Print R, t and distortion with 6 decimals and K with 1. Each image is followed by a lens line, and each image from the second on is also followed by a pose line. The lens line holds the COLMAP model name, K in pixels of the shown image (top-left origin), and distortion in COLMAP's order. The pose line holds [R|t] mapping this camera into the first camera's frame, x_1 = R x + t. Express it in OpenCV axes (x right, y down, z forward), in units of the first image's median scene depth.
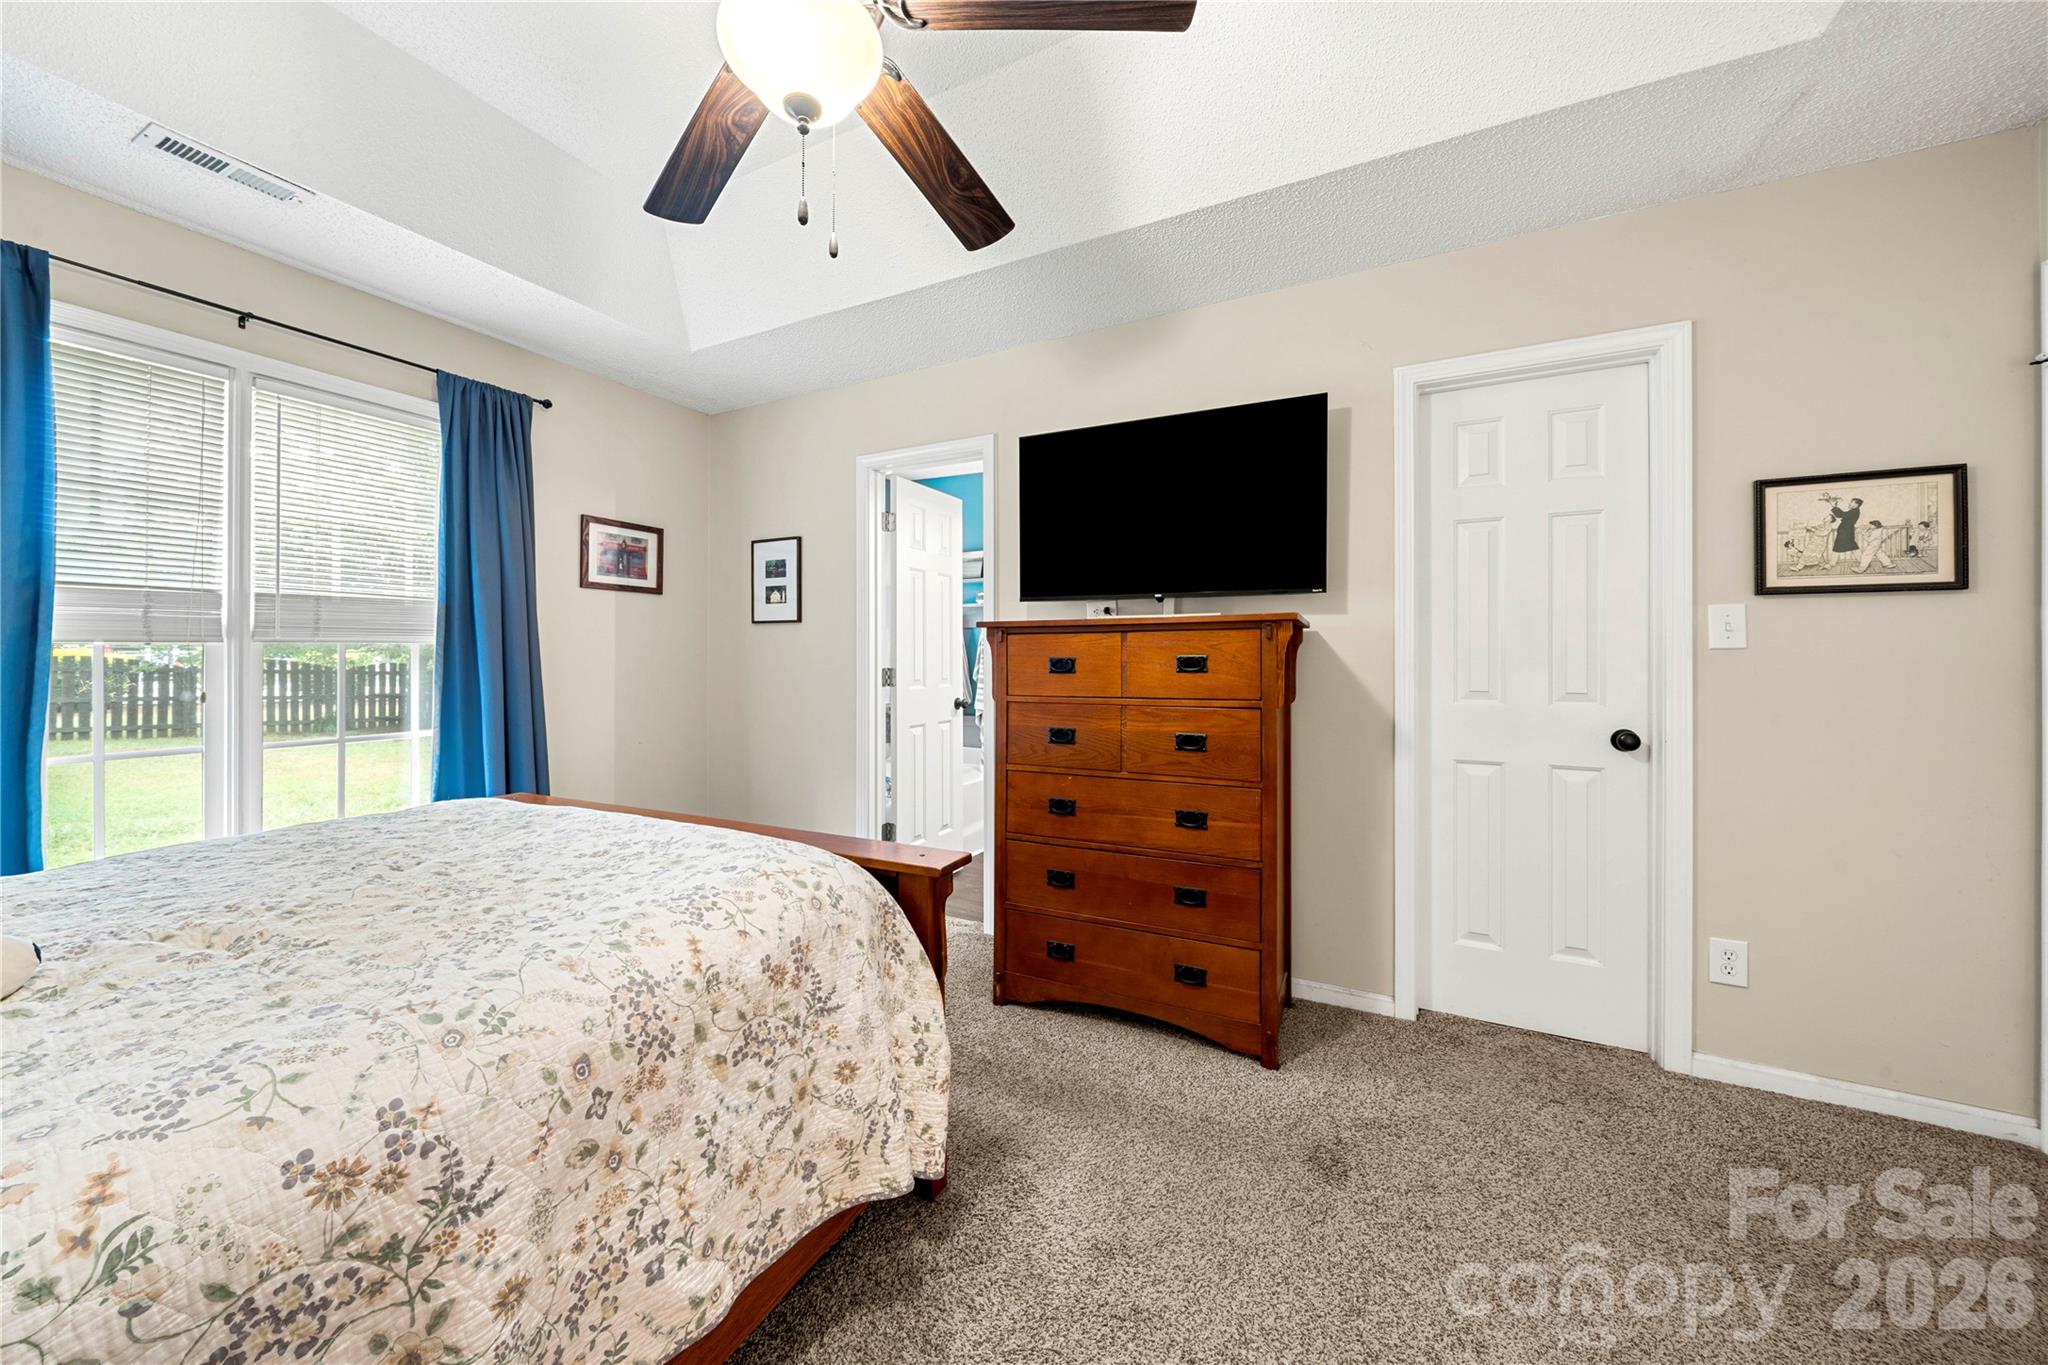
lens RADIAL K [[713.0, 0, 1022.2], [0, 713.0, 650.4], [0, 0, 1]] dist [-0.010043, -0.000013]
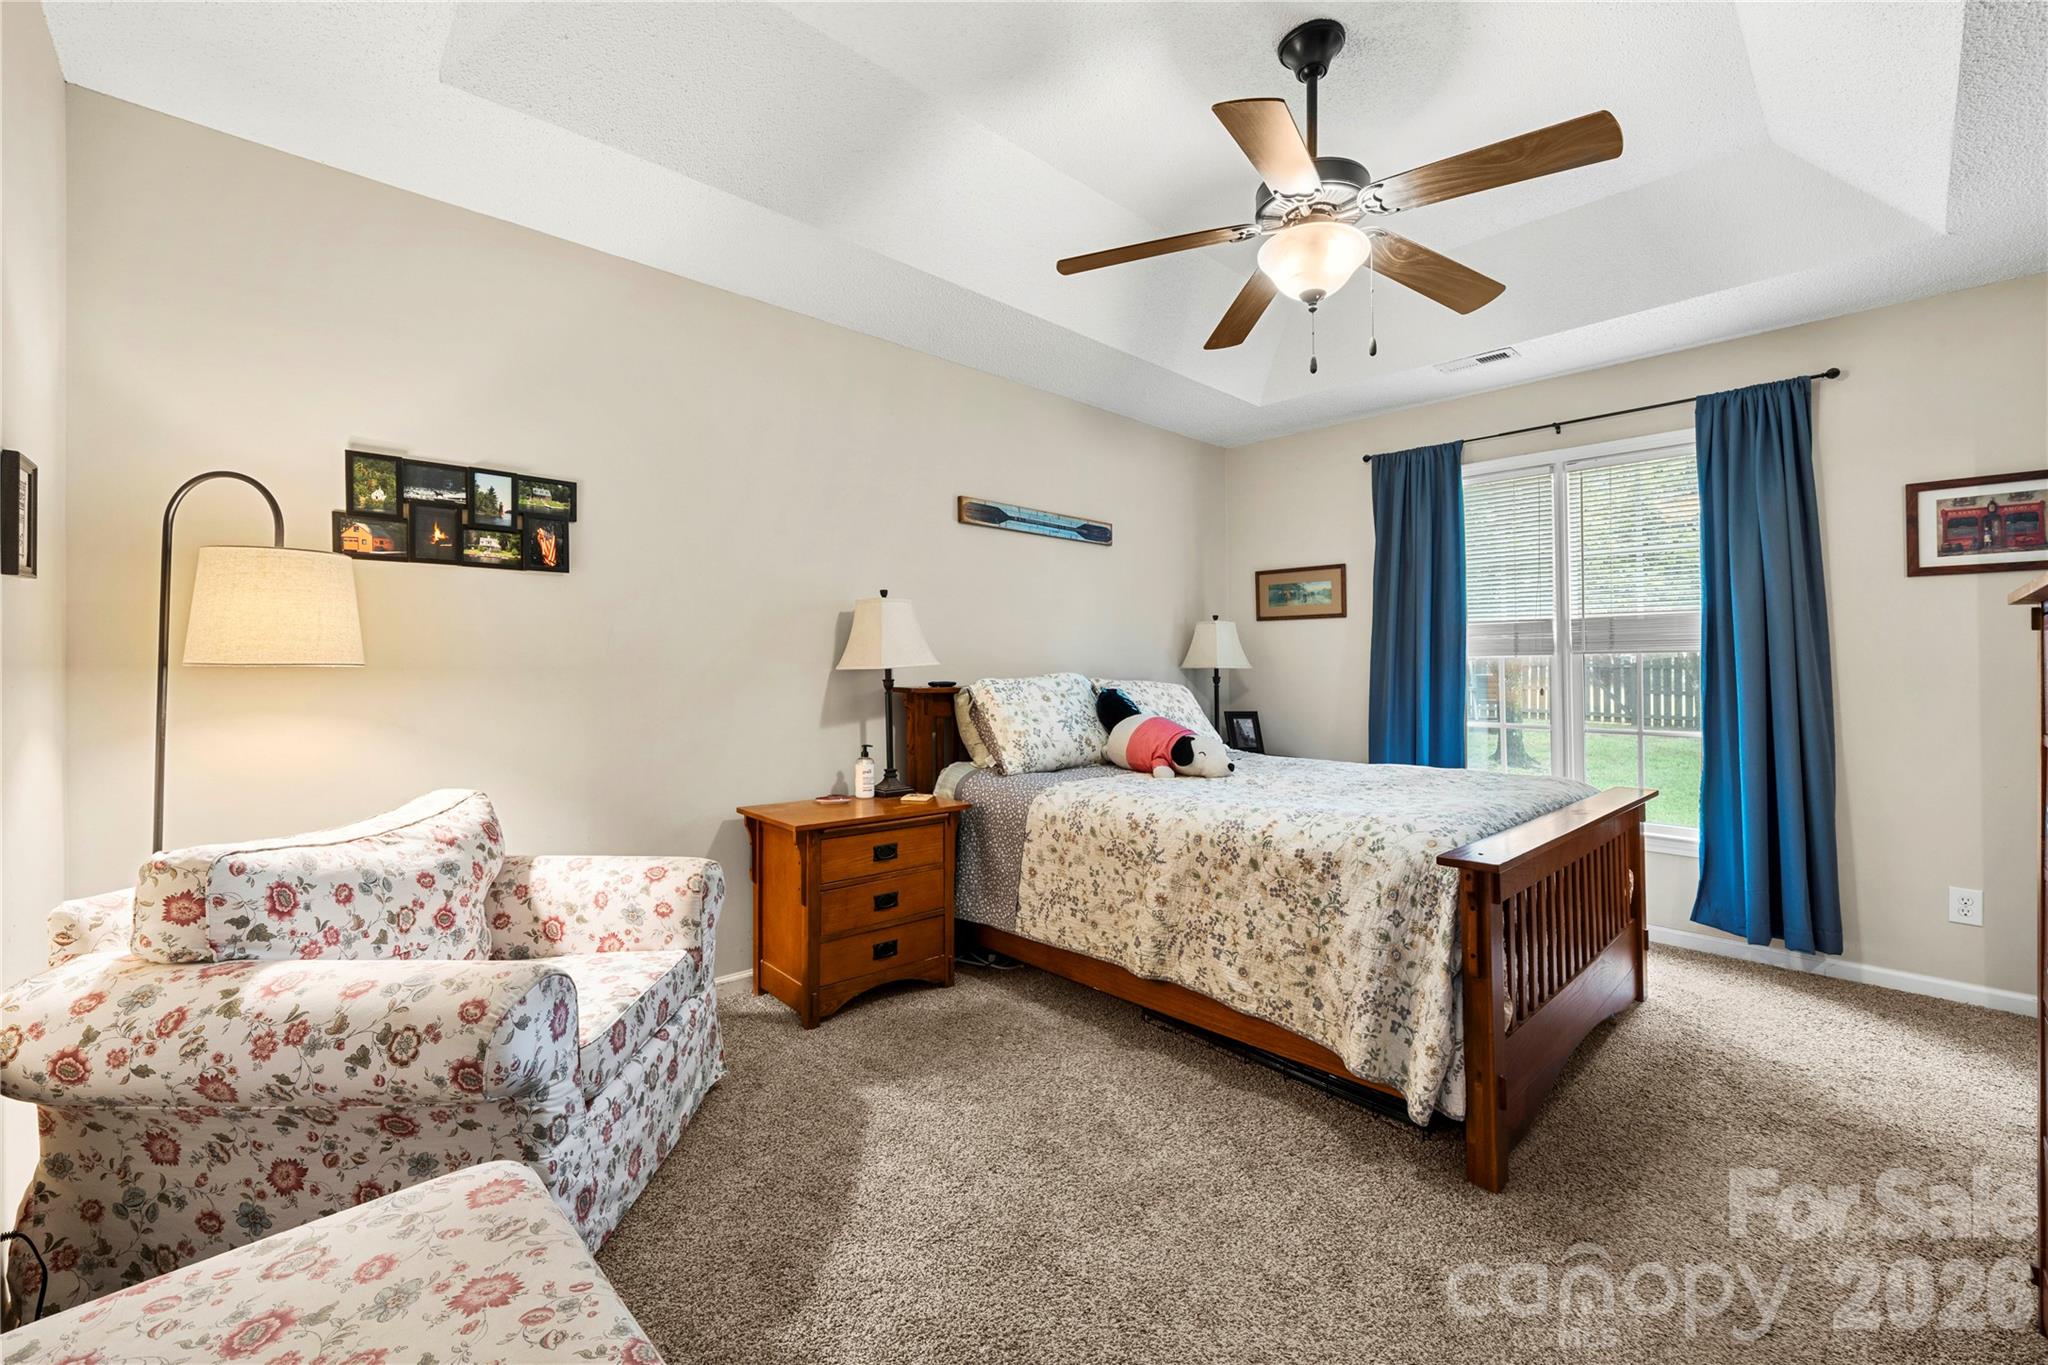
lens RADIAL K [[843.4, 0, 1025.5], [0, 843.4, 682.5], [0, 0, 1]] dist [-0.004476, 0.000528]
pose [[-0.339799, 0.016351, -0.940356, 1.647854], [0.010106, 0.999855, 0.013734, 0.020257], [0.940444, -0.004836, -0.339915, 1.067931]]
